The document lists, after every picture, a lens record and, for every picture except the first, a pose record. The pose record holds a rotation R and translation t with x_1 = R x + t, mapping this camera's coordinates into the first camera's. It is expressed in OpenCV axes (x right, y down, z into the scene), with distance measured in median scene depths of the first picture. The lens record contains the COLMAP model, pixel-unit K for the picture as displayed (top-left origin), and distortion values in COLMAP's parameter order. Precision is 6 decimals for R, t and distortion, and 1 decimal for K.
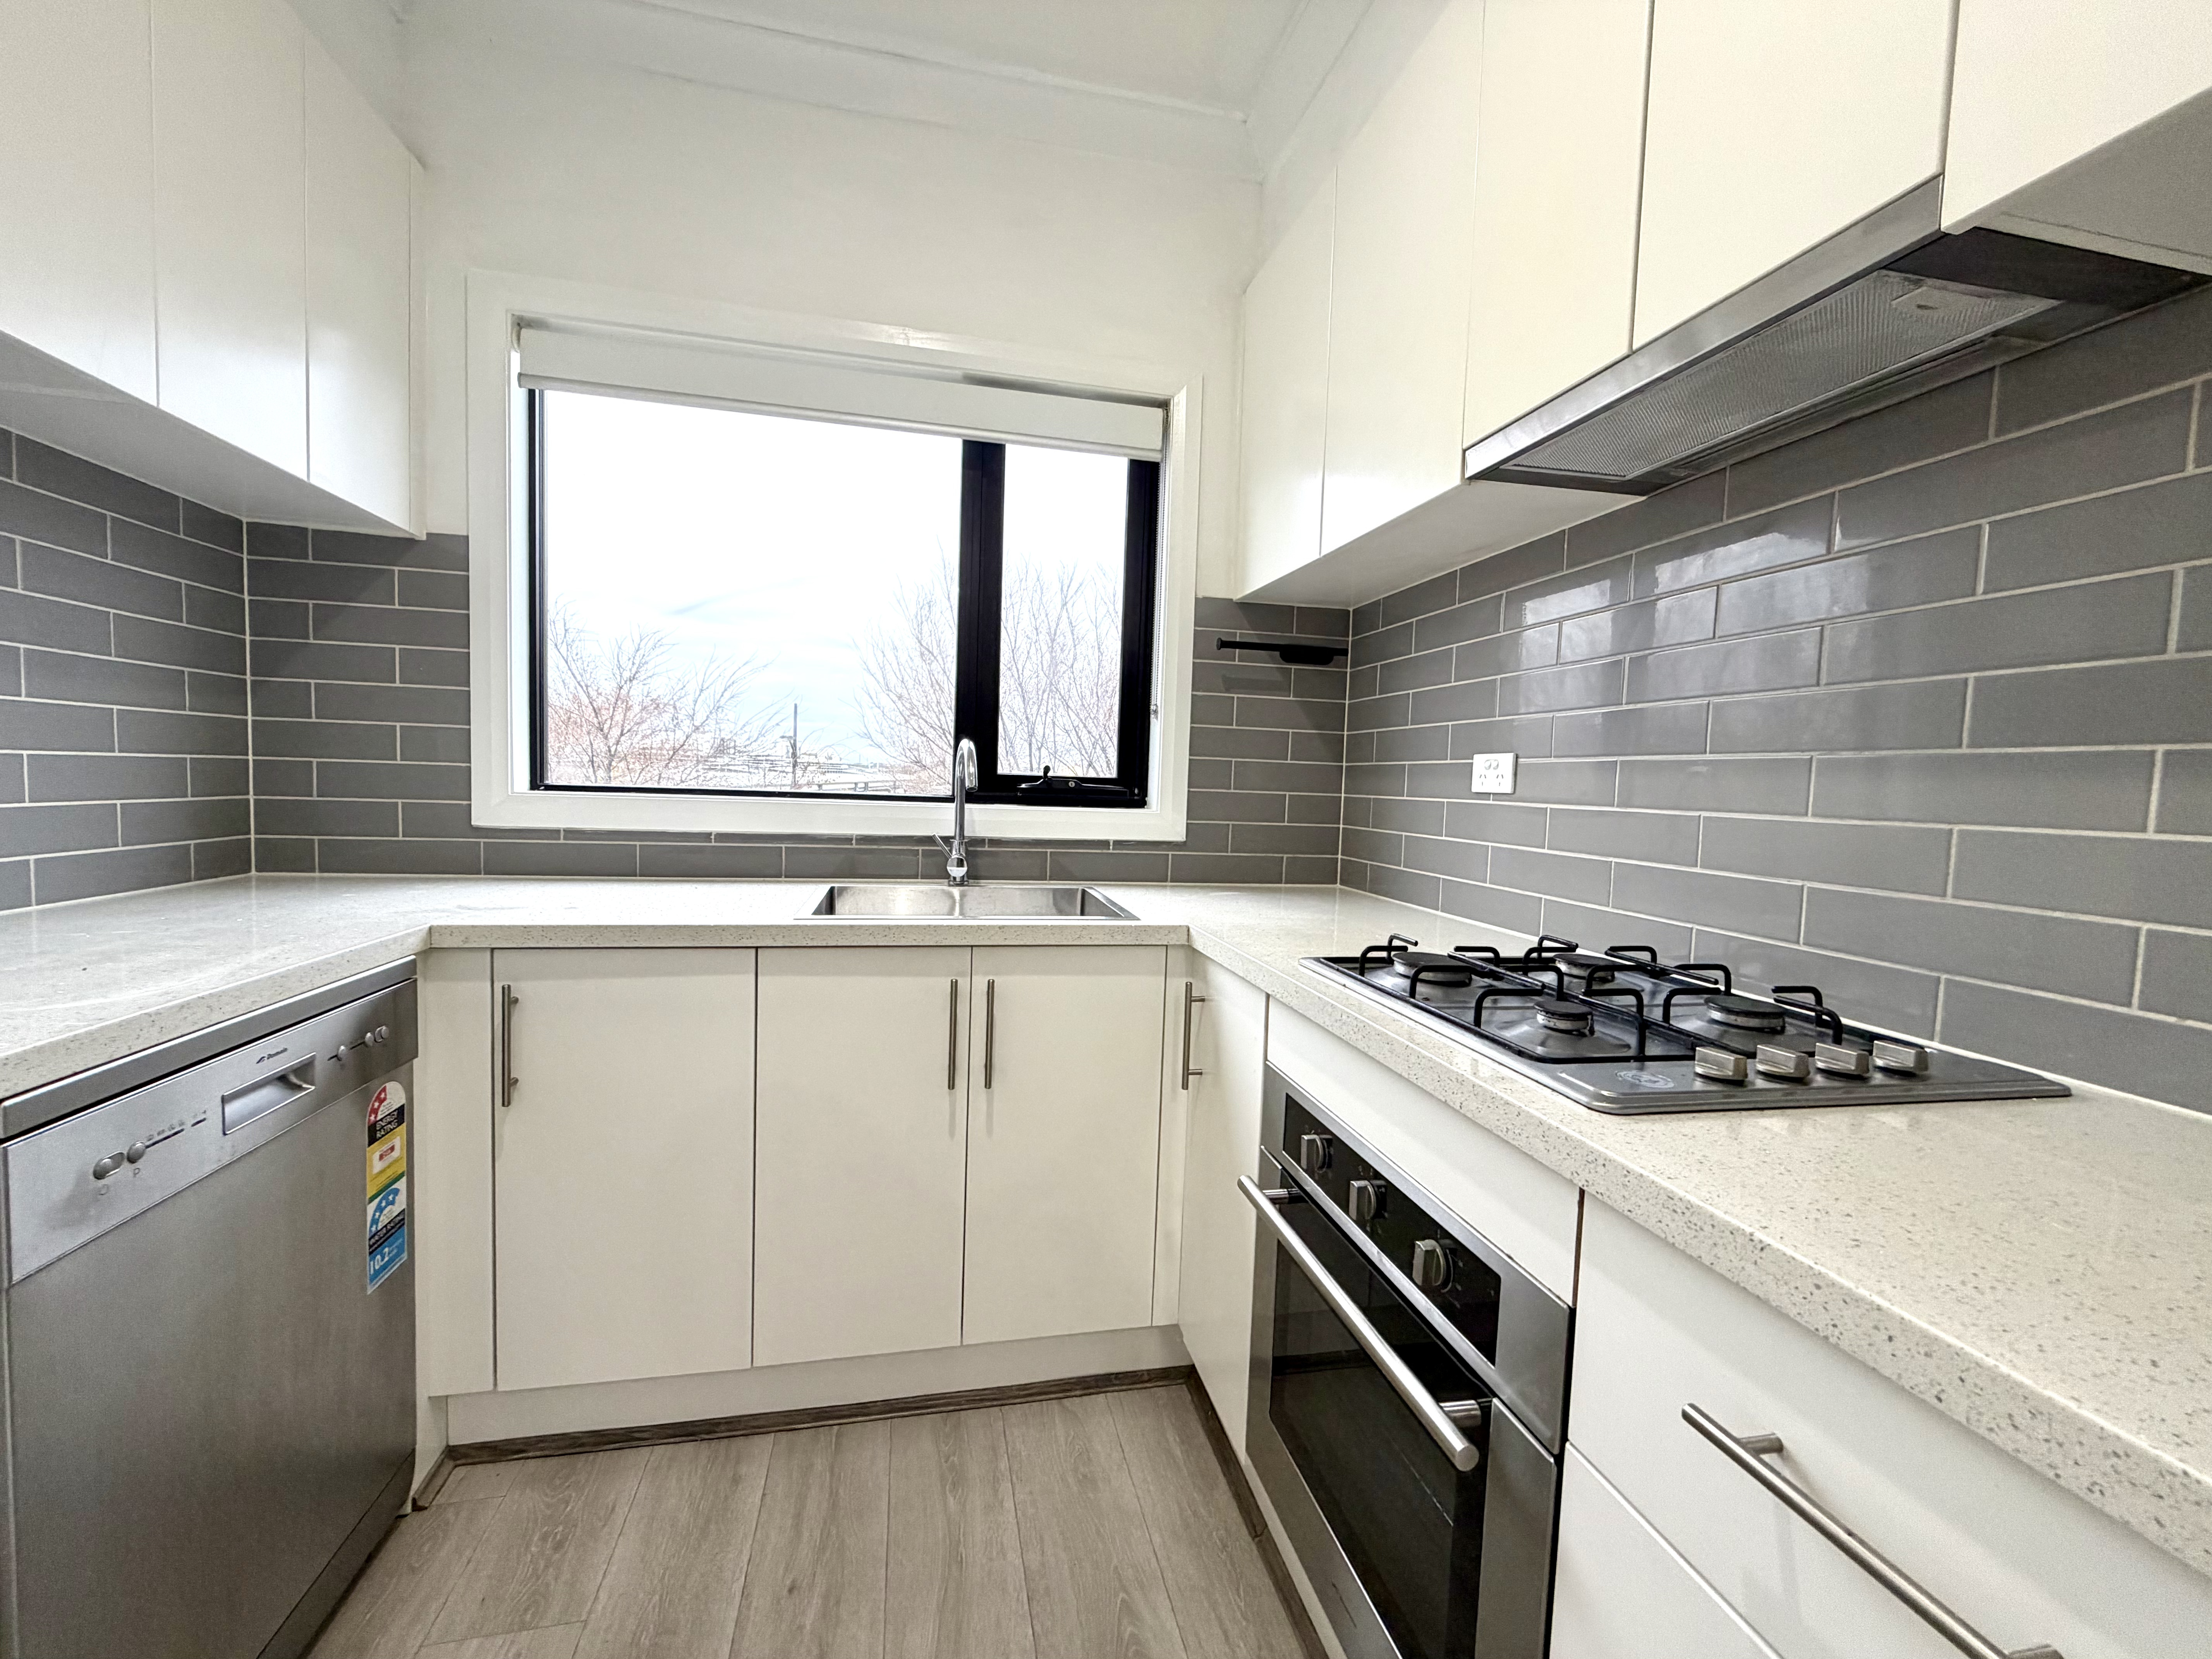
lens RADIAL K [[878.4, 0, 1101.9], [0, 878.4, 827.4], [0, 0, 1]] dist [-0.001239, -0.000289]
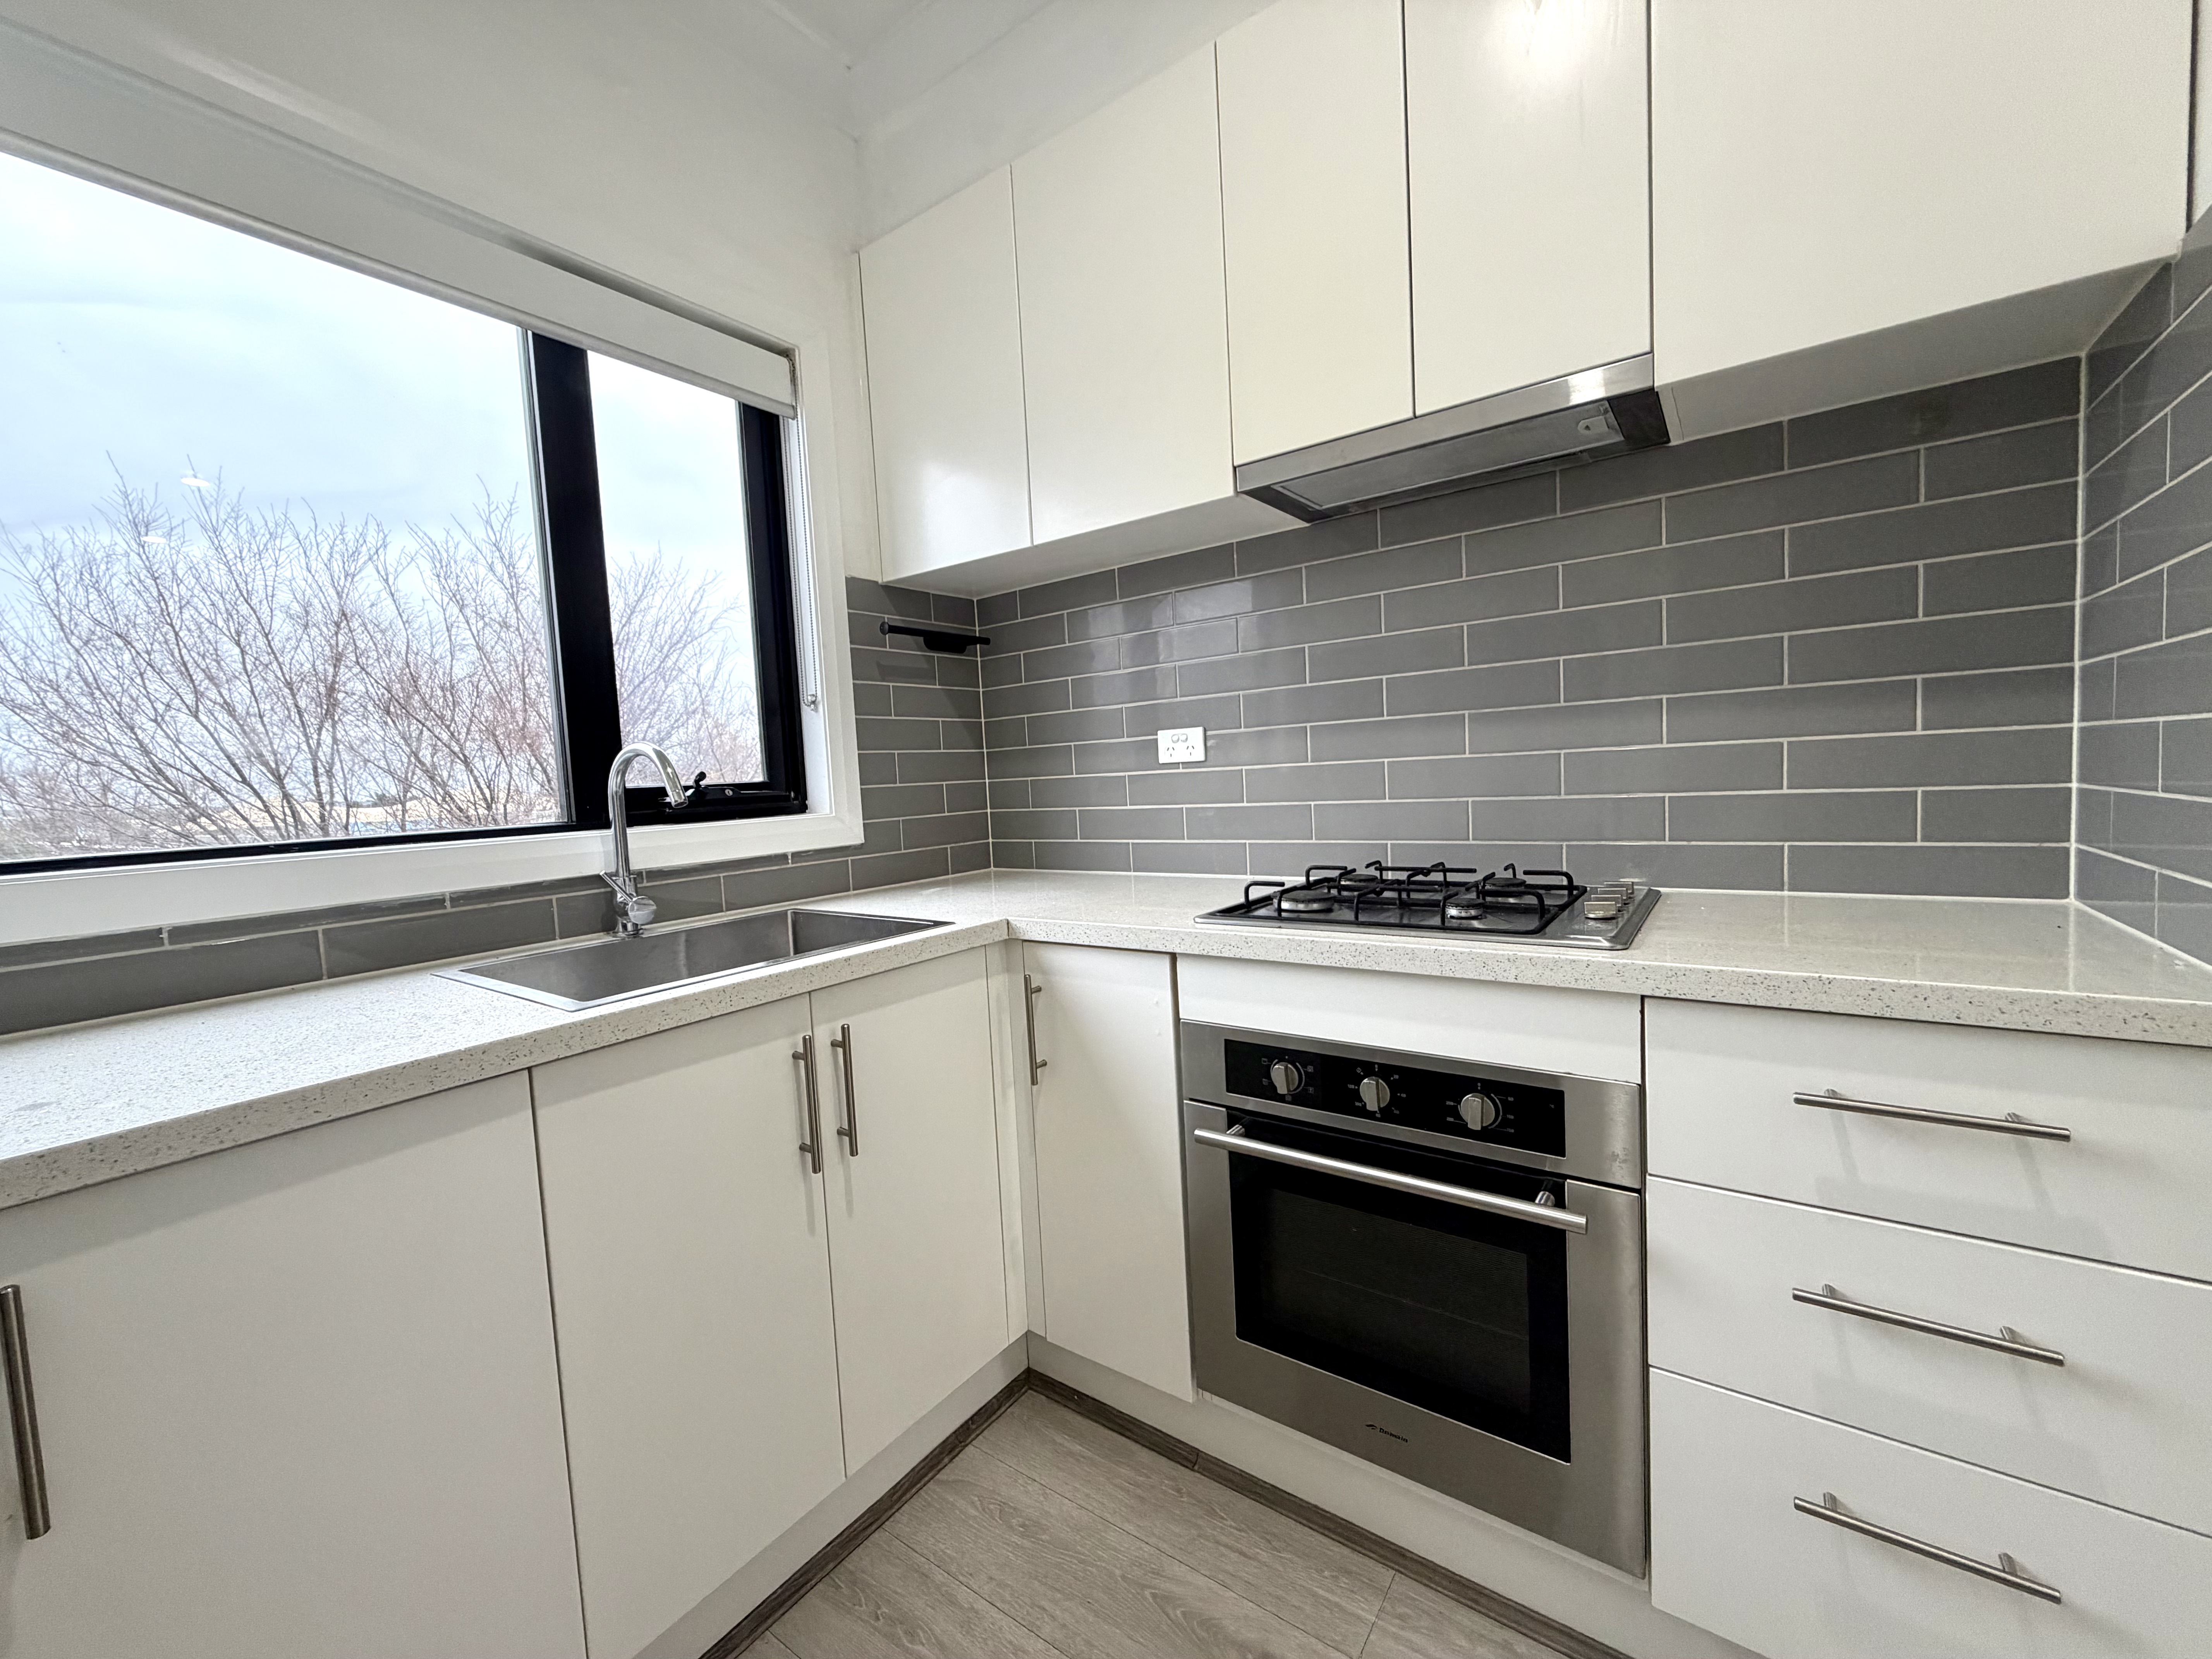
lens RADIAL K [[872.3, 0, 1113.6], [0, 872.3, 826.0], [0, 0, 1]] dist [-0.000723, -0.000181]
pose [[0.740130, -0.114643, 0.662620, -0.430023], [0.114416, 0.992462, 0.043911, -0.017204], [-0.662659, 0.043314, 0.747667, 0.202453]]
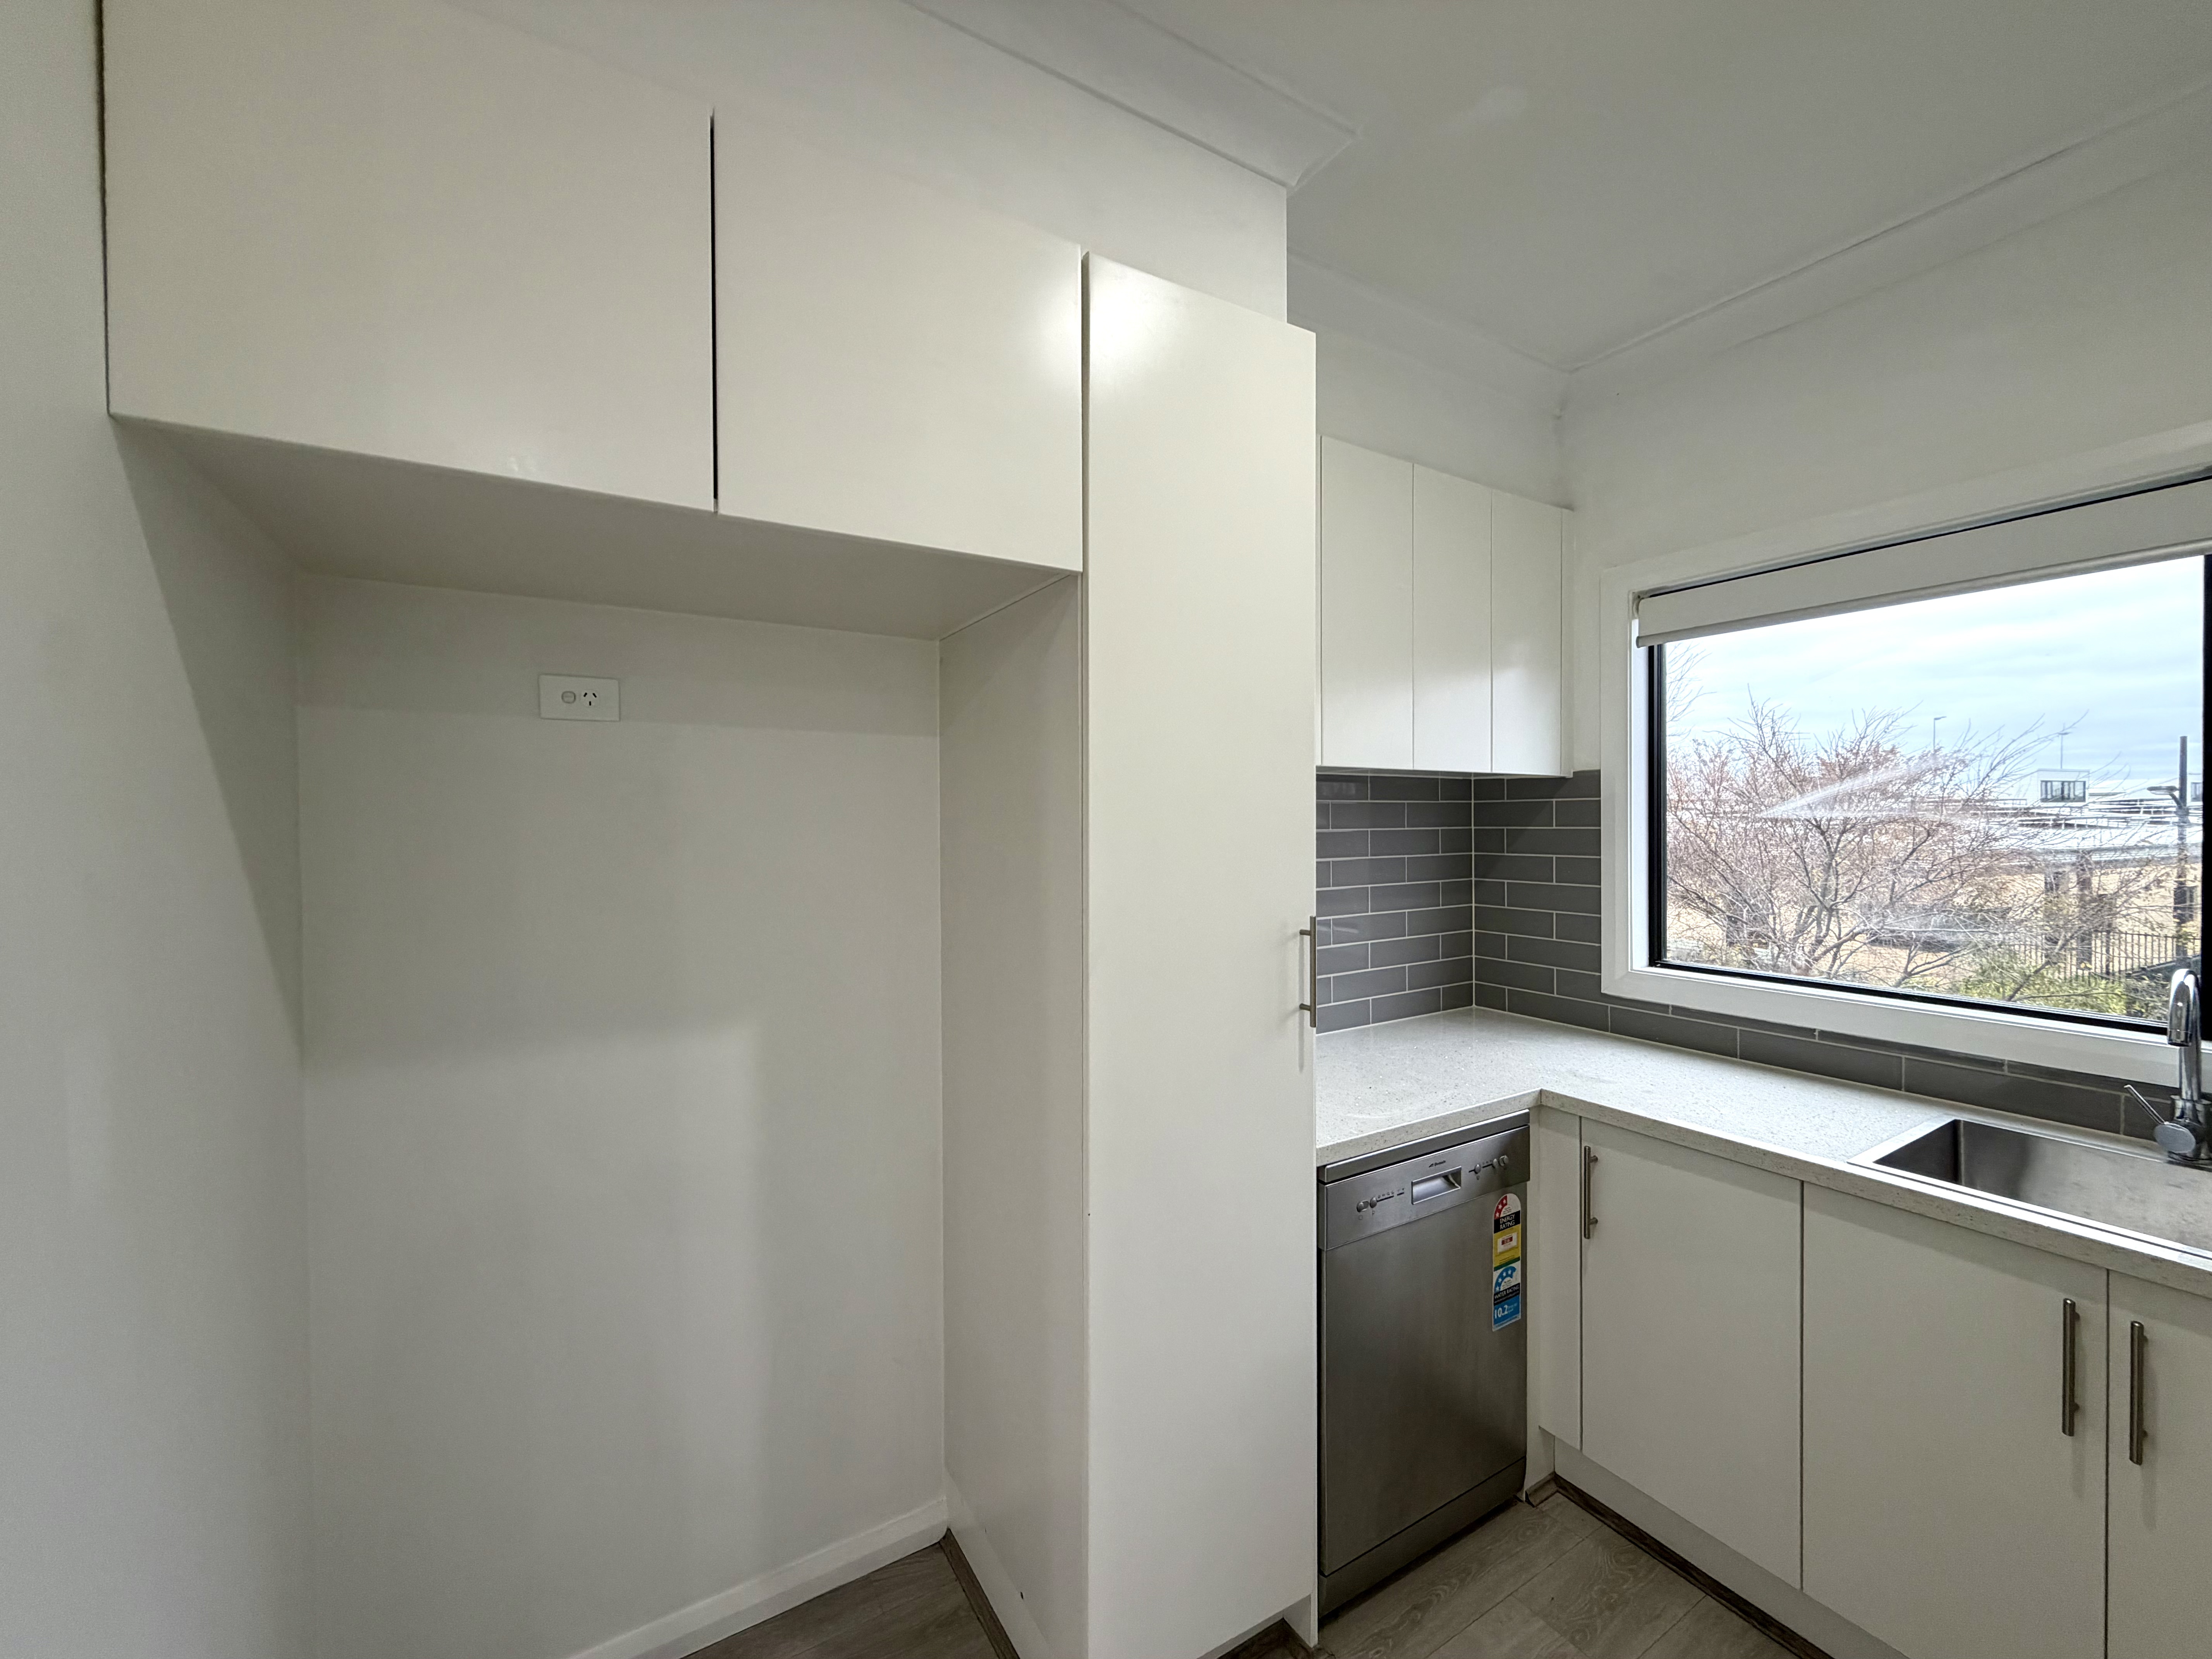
lens RADIAL K [[878.4, 0, 1101.9], [0, 878.4, 827.4], [0, 0, 1]] dist [-0.001239, -0.000289]
pose [[0.323271, -0.027856, -0.945896, 0.306399], [-0.035130, 0.998524, -0.041412, -0.189782], [0.945654, 0.046616, 0.321816, -0.132368]]
